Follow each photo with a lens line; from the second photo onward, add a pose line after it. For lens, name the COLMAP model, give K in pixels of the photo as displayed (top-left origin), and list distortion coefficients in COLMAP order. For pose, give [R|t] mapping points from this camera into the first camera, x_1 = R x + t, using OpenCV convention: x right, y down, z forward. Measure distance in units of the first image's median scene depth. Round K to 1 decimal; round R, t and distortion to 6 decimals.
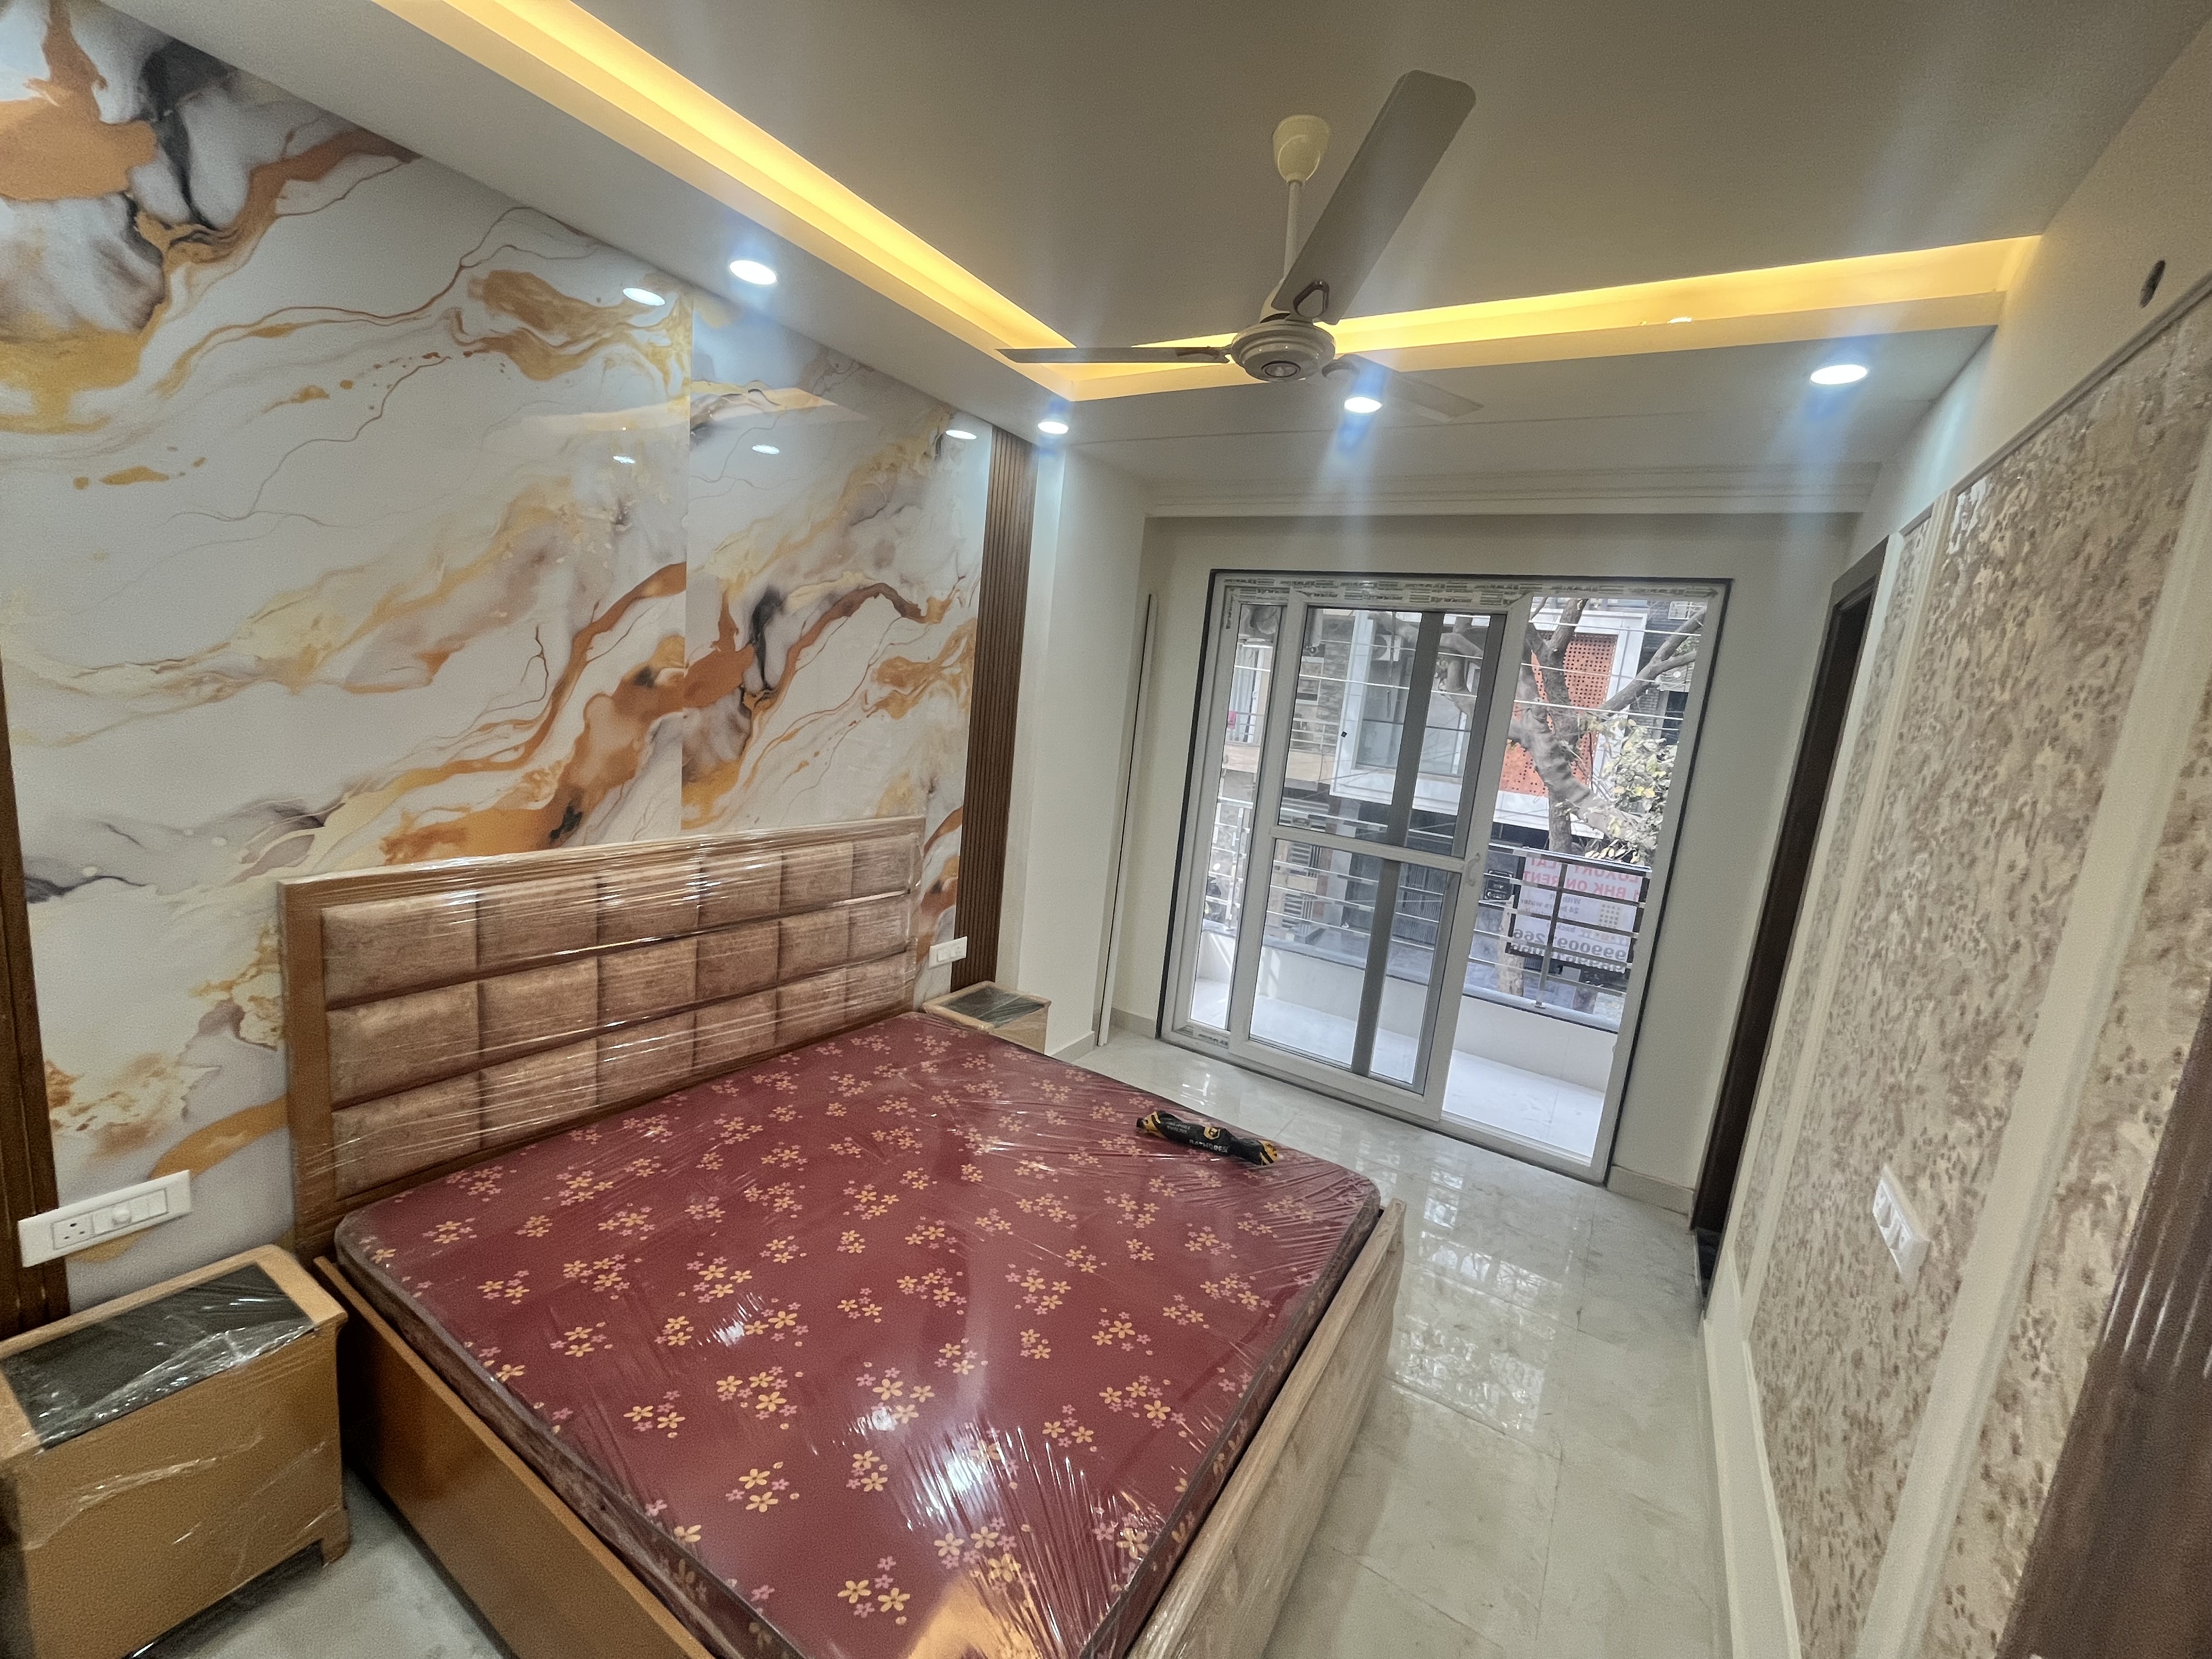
lens RADIAL K [[892.4, 0, 1105.9], [0, 892.4, 825.6], [0, 0, 1]] dist [0.007422, -0.001812]
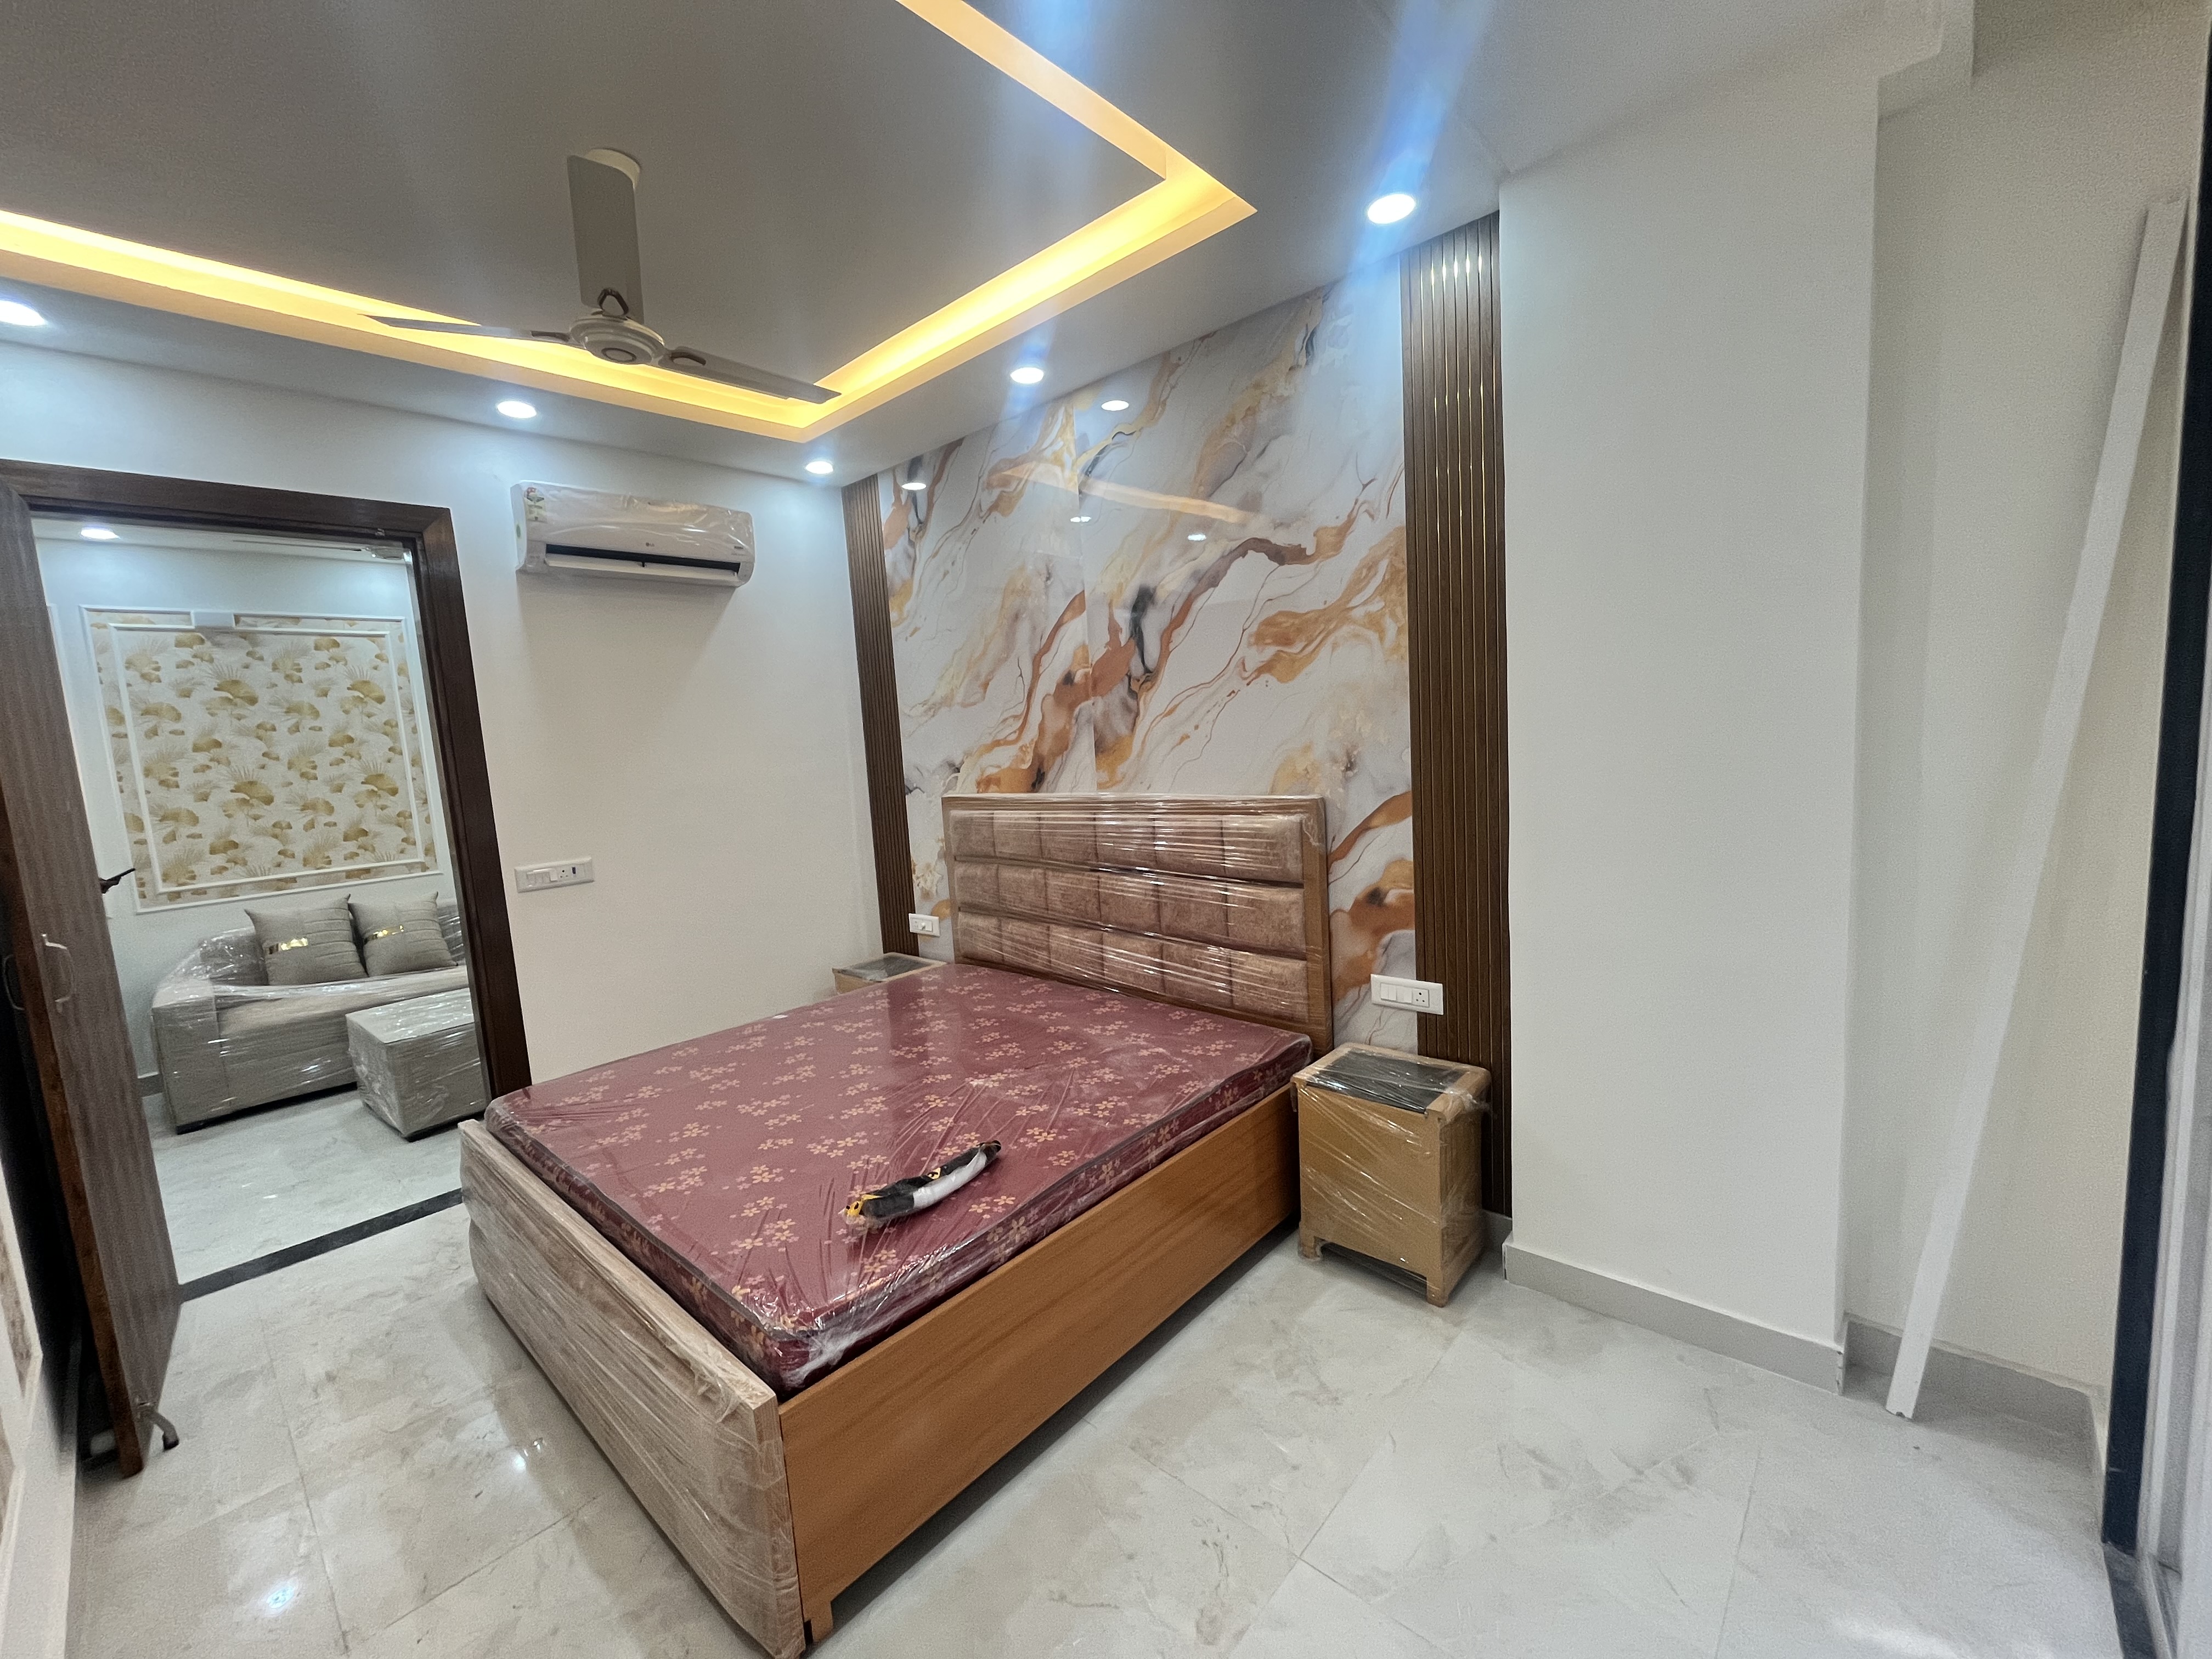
lens RADIAL K [[892.4, 0, 1087.7], [0, 892.4, 824.5], [0, 0, 1]] dist [0.007422, -0.001812]
pose [[-0.186962, 0.015688, -0.982242, 0.960367], [-0.108818, 0.993388, 0.036579, 0.011252], [0.976322, 0.113725, -0.184019, 1.430790]]
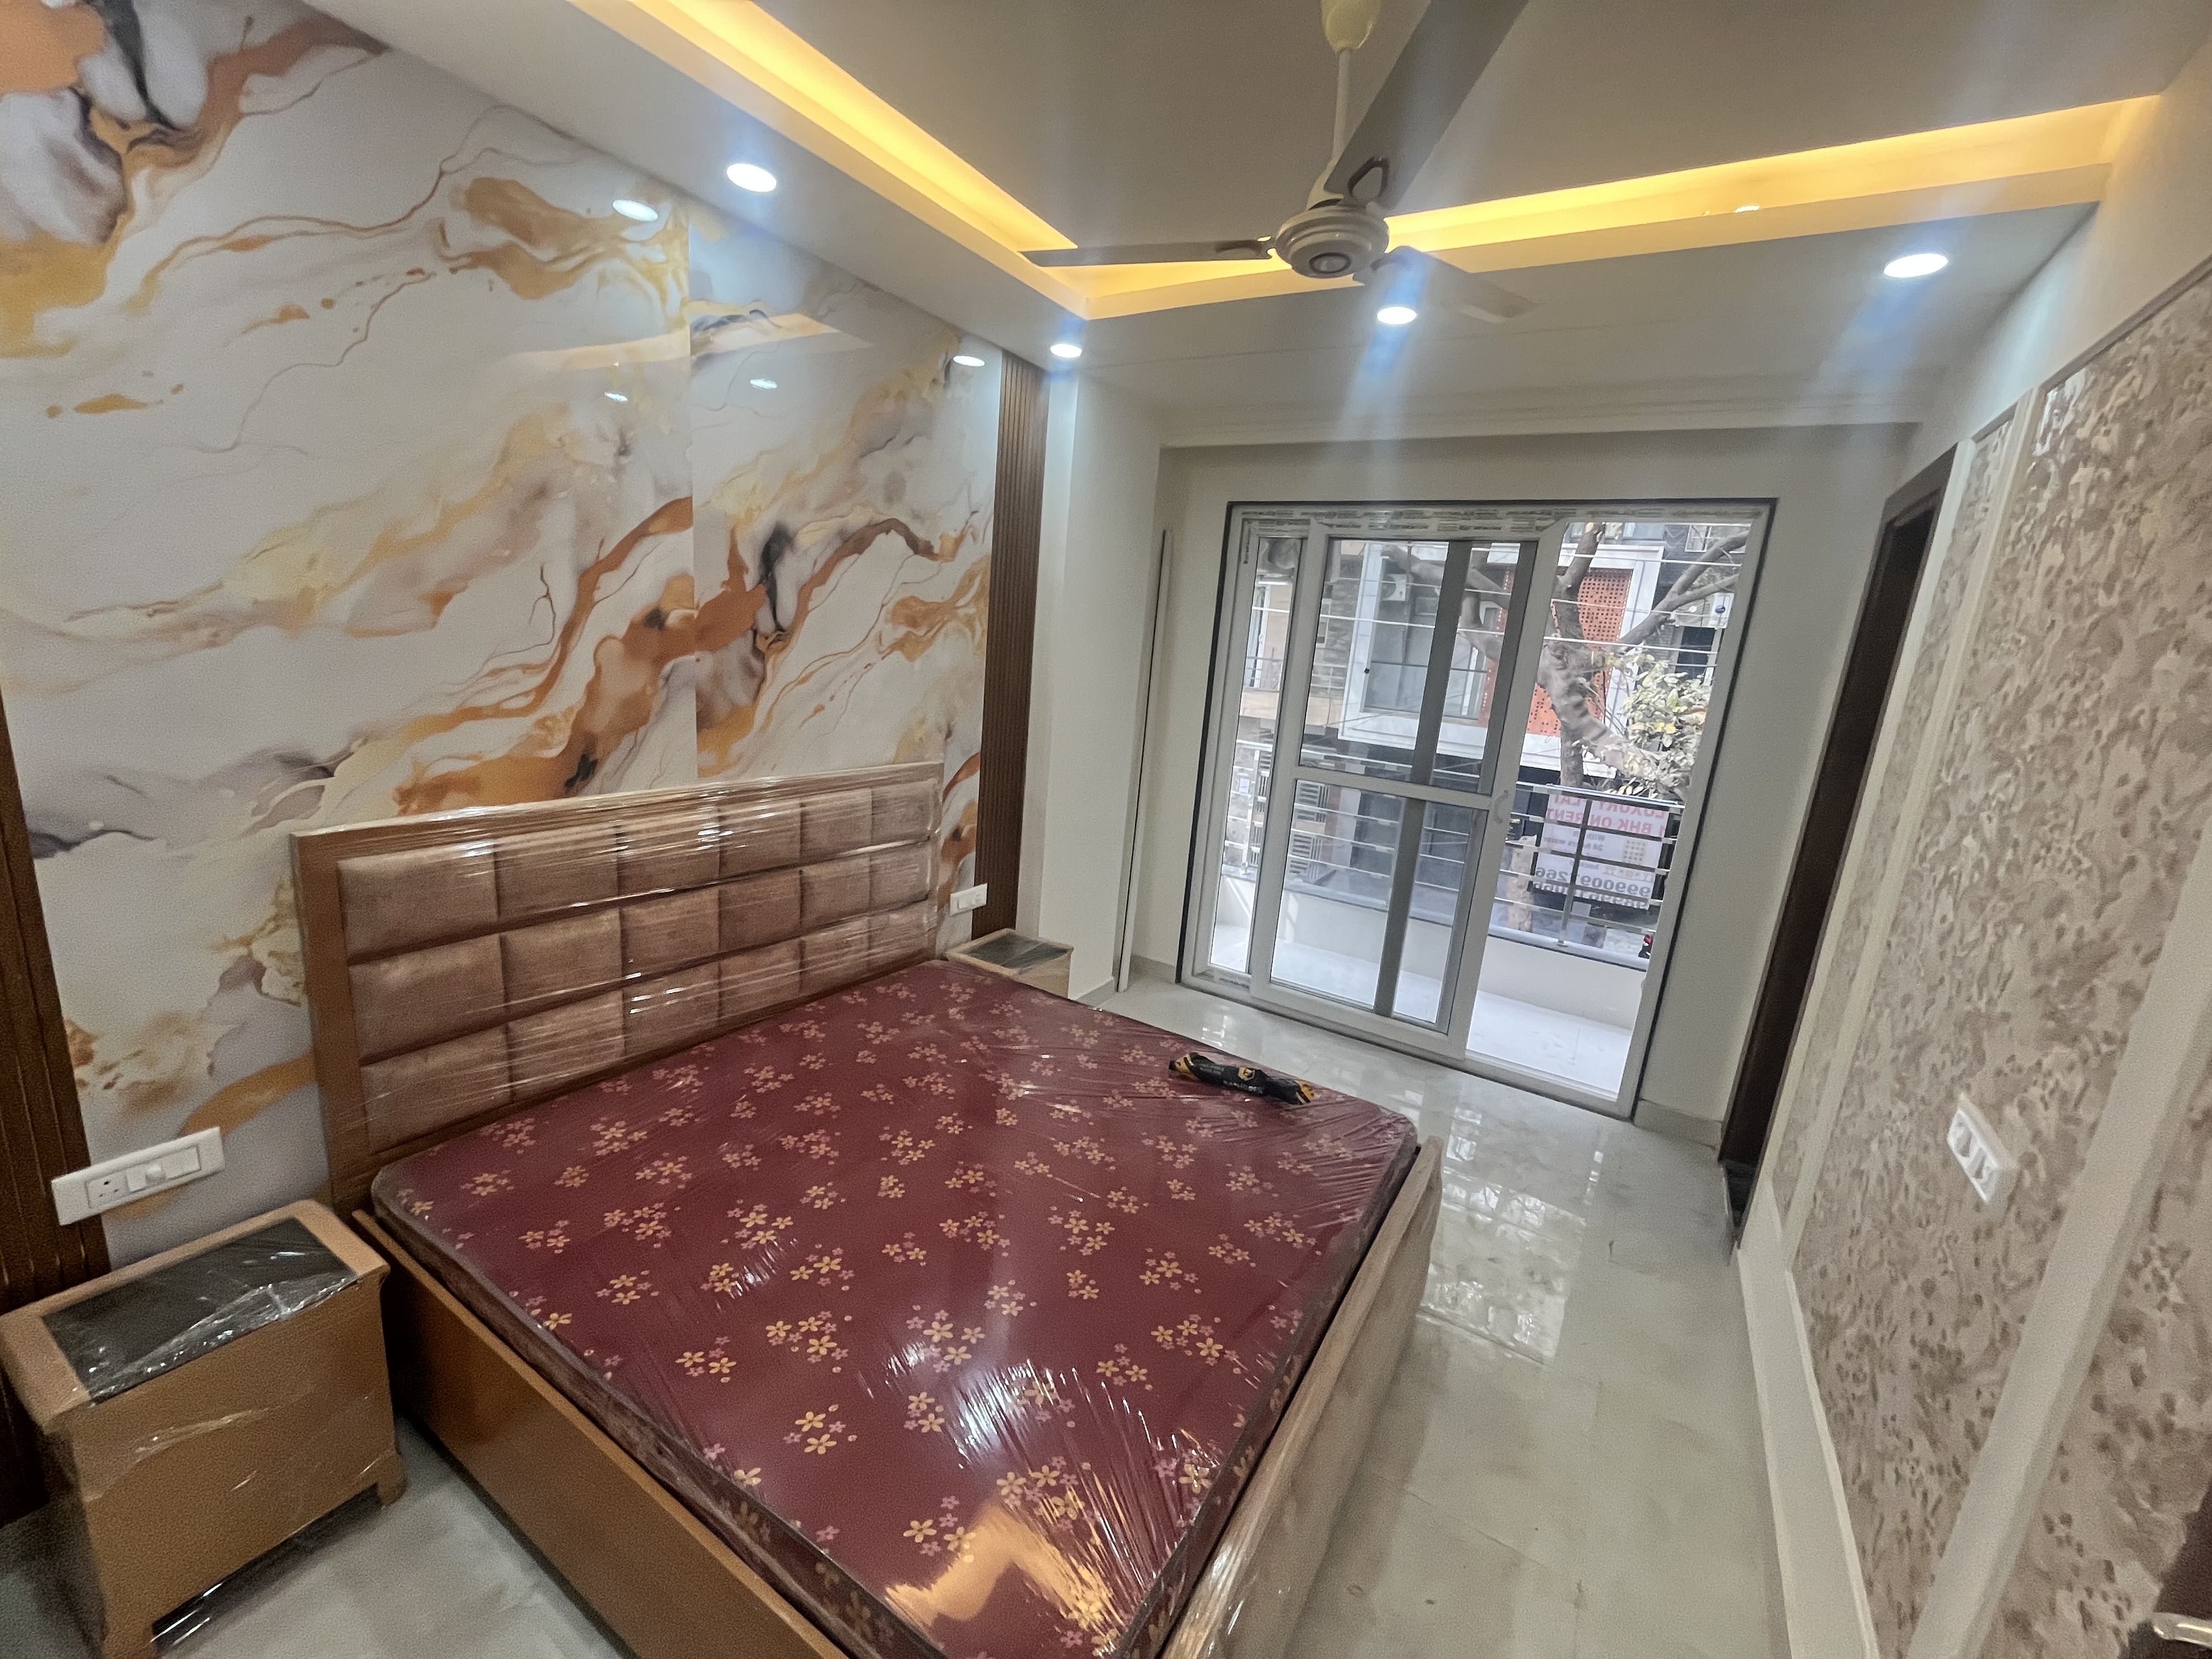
lens RADIAL K [[892.4, 0, 1107.3], [0, 892.4, 824.3], [0, 0, 1]] dist [0.007422, -0.001812]
pose [[0.999850, -0.017014, -0.003278, -0.030738], [0.017167, 0.998361, 0.054598, 0.012178], [0.002343, -0.054646, 0.998503, 0.028923]]
